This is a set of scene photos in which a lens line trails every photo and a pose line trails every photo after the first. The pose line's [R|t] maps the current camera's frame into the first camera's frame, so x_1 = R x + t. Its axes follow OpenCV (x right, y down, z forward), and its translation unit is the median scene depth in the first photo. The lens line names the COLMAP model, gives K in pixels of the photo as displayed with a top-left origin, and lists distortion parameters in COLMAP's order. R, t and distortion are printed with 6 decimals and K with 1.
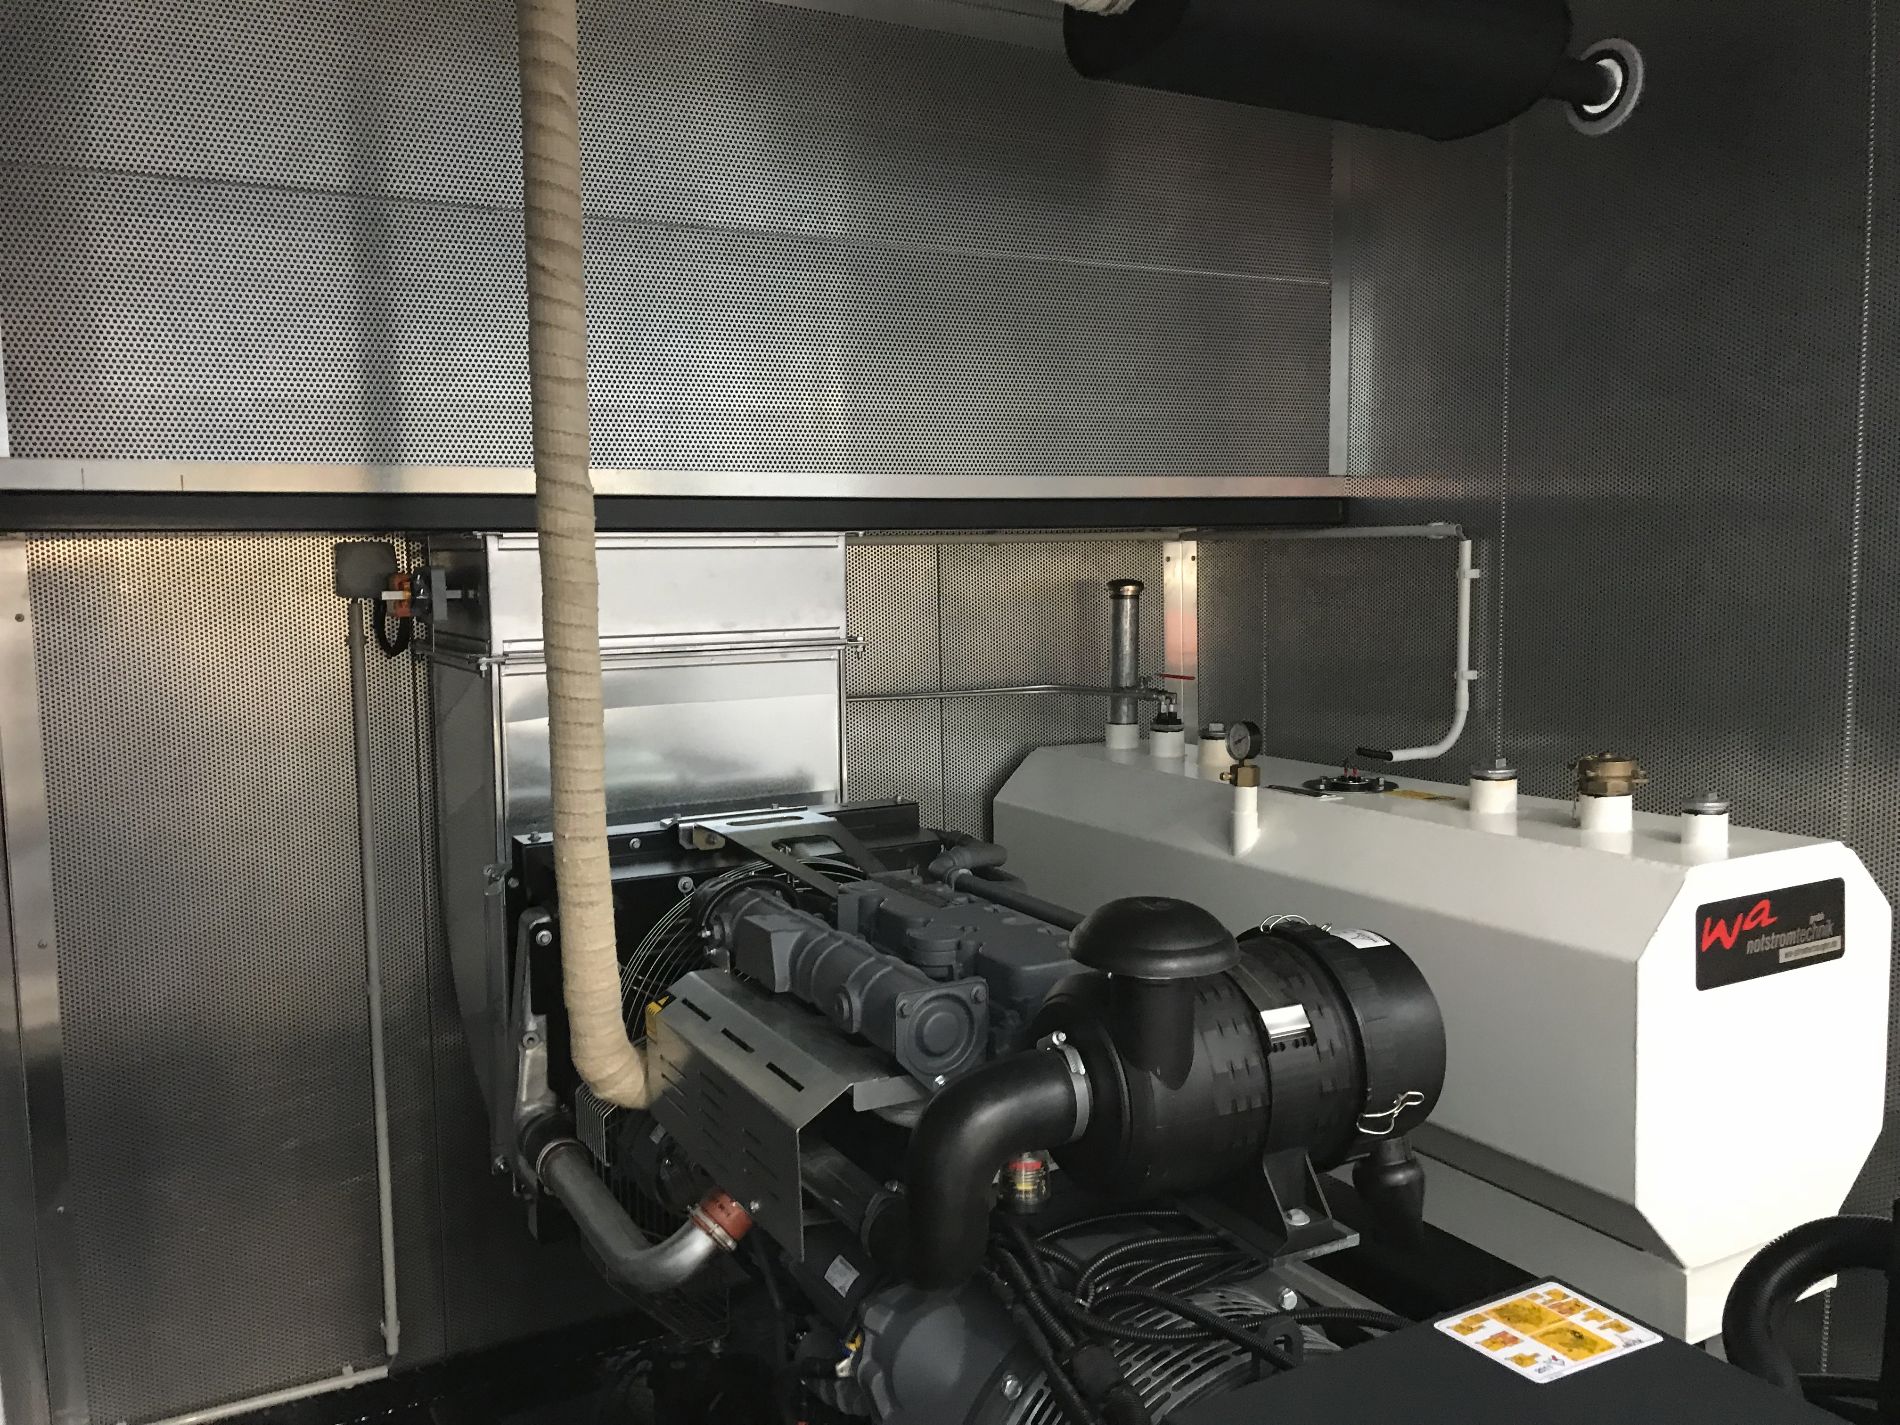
lens RADIAL K [[1573.4, 0, 953.0], [0, 1573.4, 714.2], [0, 0, 1]] dist [0.039568, -0.047523]
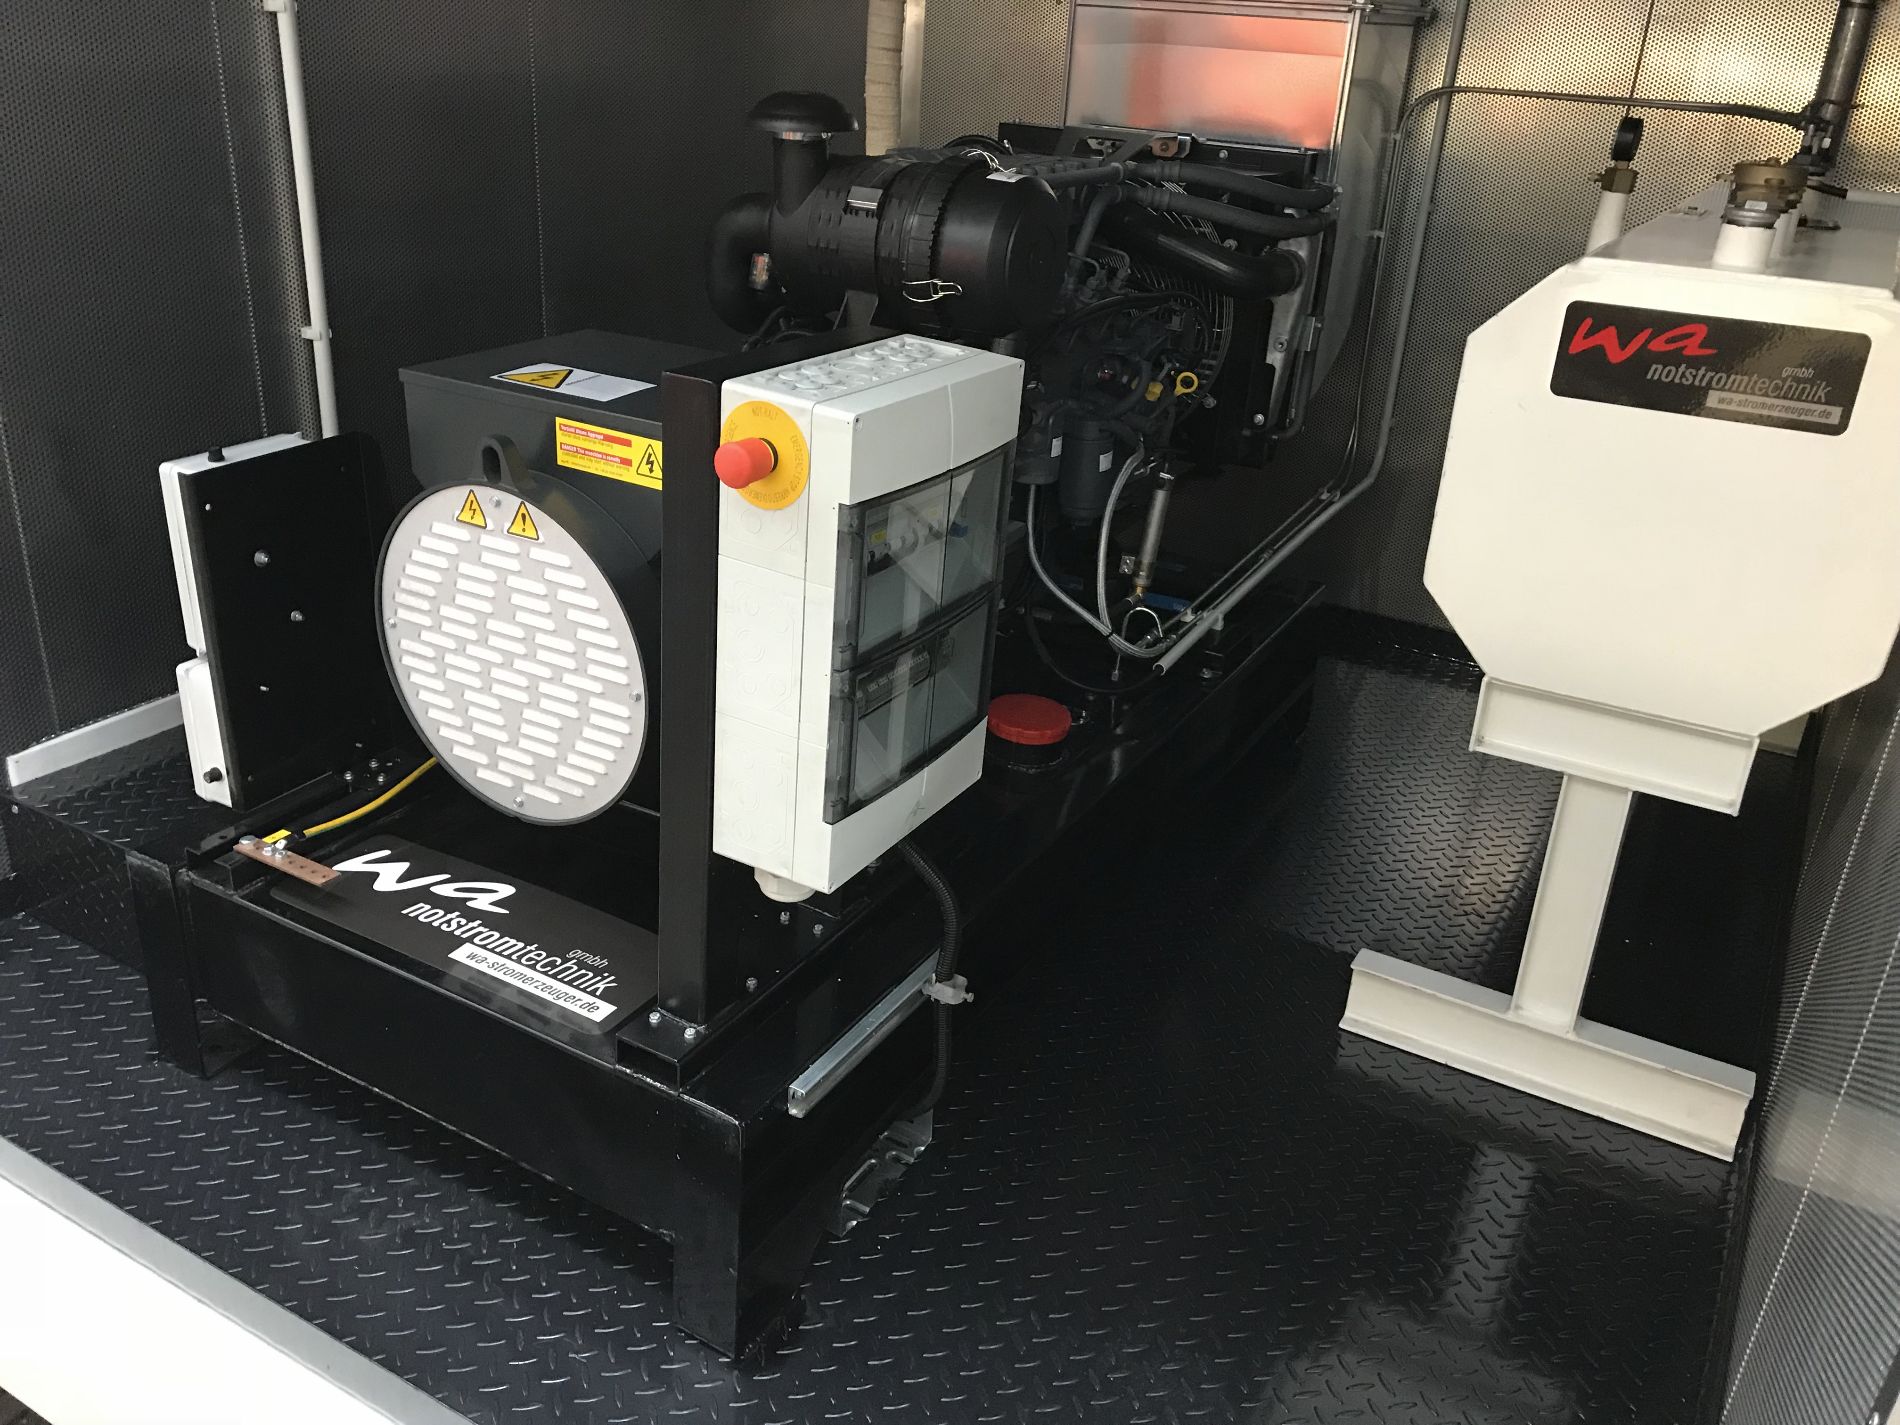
lens RADIAL K [[1573.4, 0, 935.2], [0, 1573.4, 693.3], [0, 0, 1]] dist [0.039568, -0.047523]
pose [[0.520999, 0.382198, -0.763207, 1.018303], [-0.149663, 0.921201, 0.359152, 0.053919], [0.840334, -0.072894, 0.537146, 0.172091]]
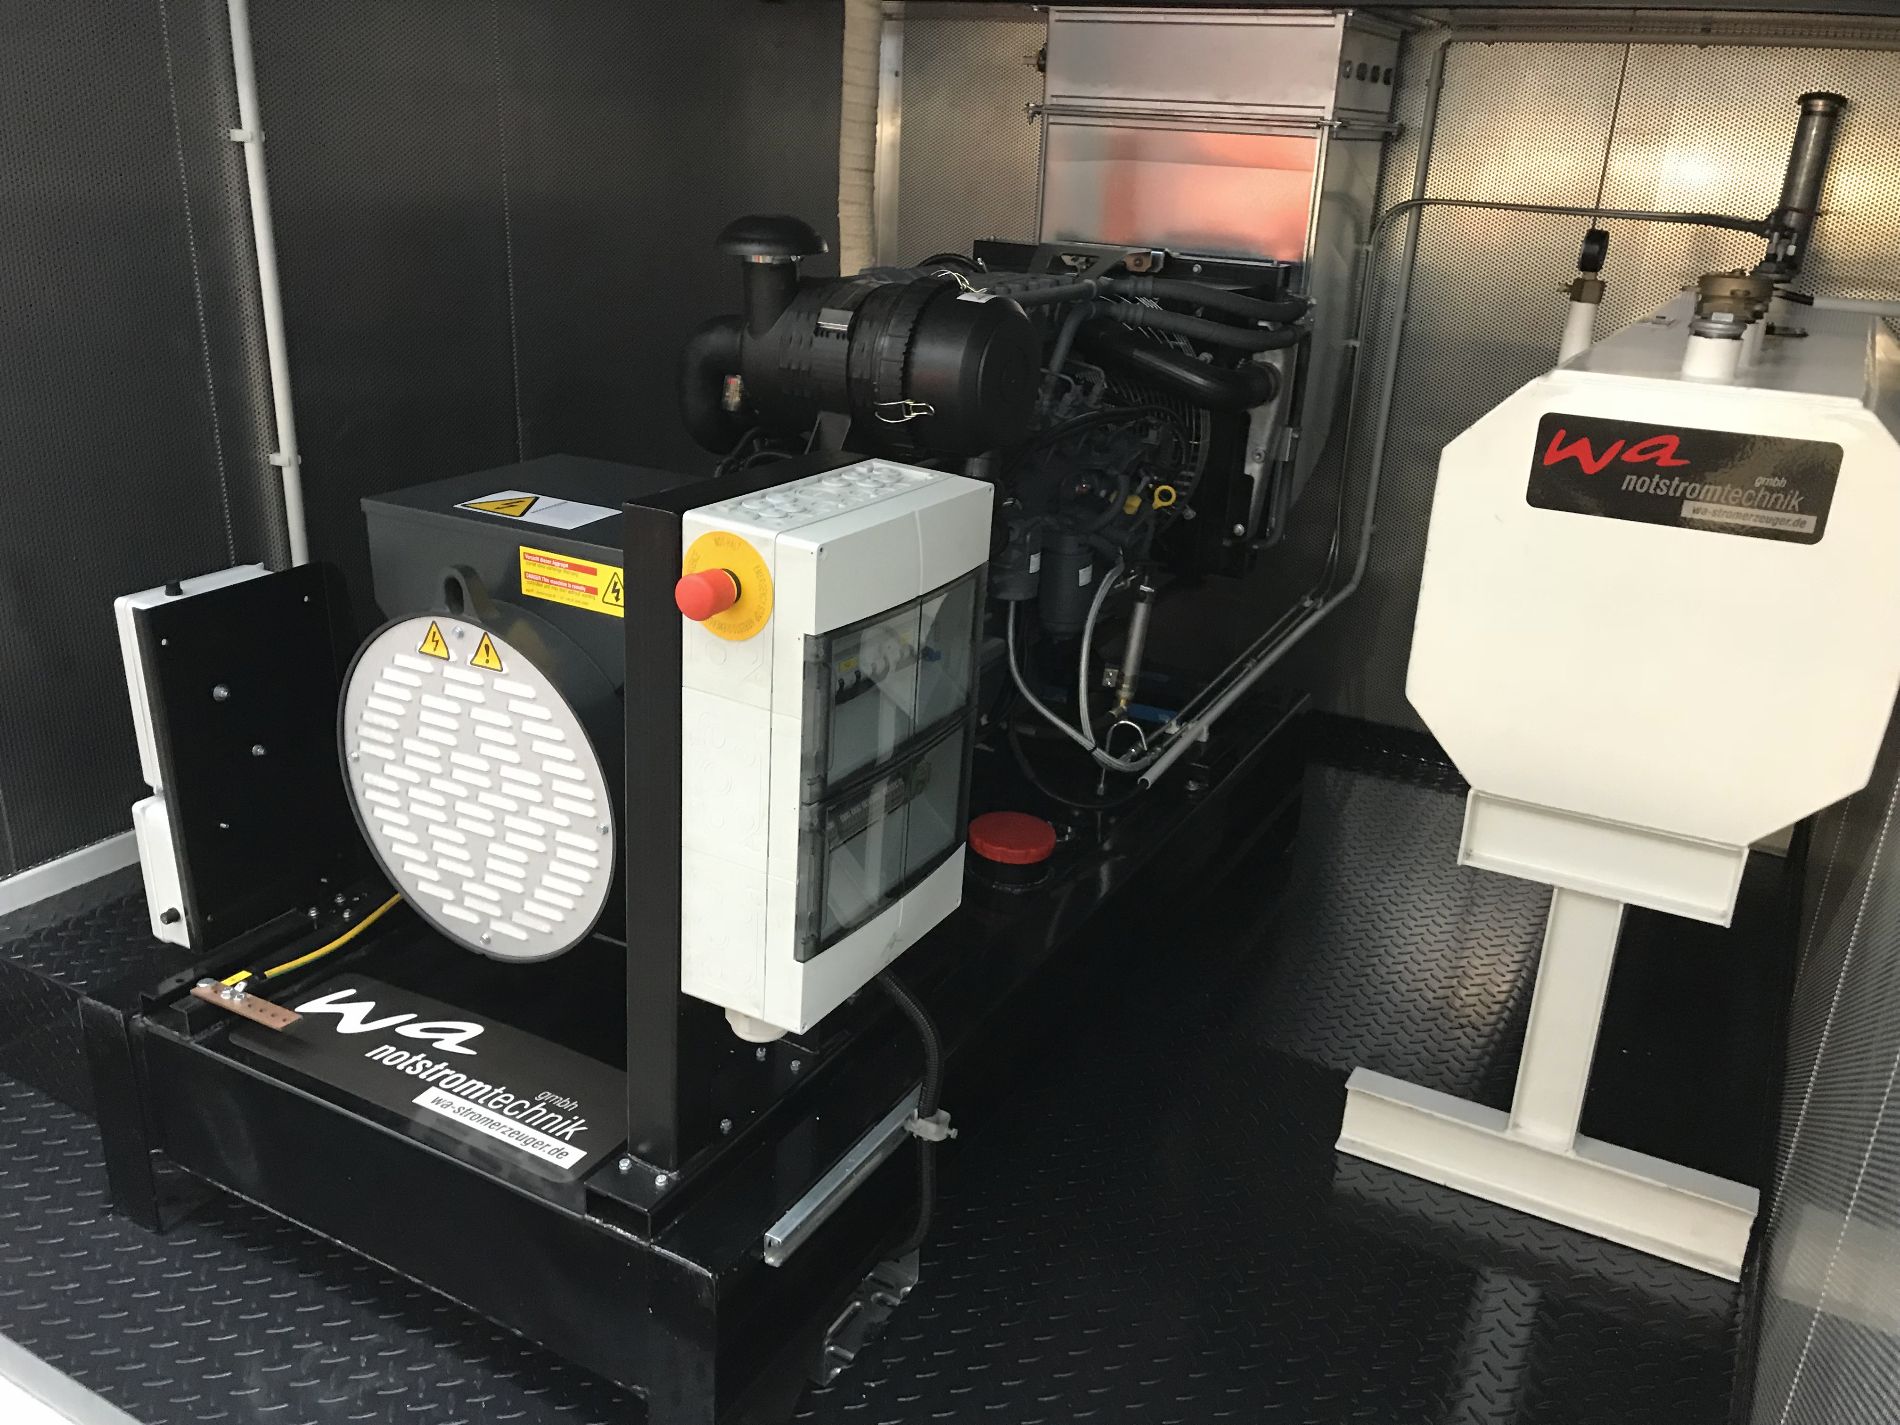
lens RADIAL K [[1573.4, 0, 958.5], [0, 1573.4, 721.9], [0, 0, 1]] dist [0.039568, -0.047523]
pose [[0.540267, 0.337769, -0.770729, 1.007141], [-0.138739, 0.939126, 0.314314, 0.046173], [0.829977, -0.062883, 0.554241, 0.190400]]
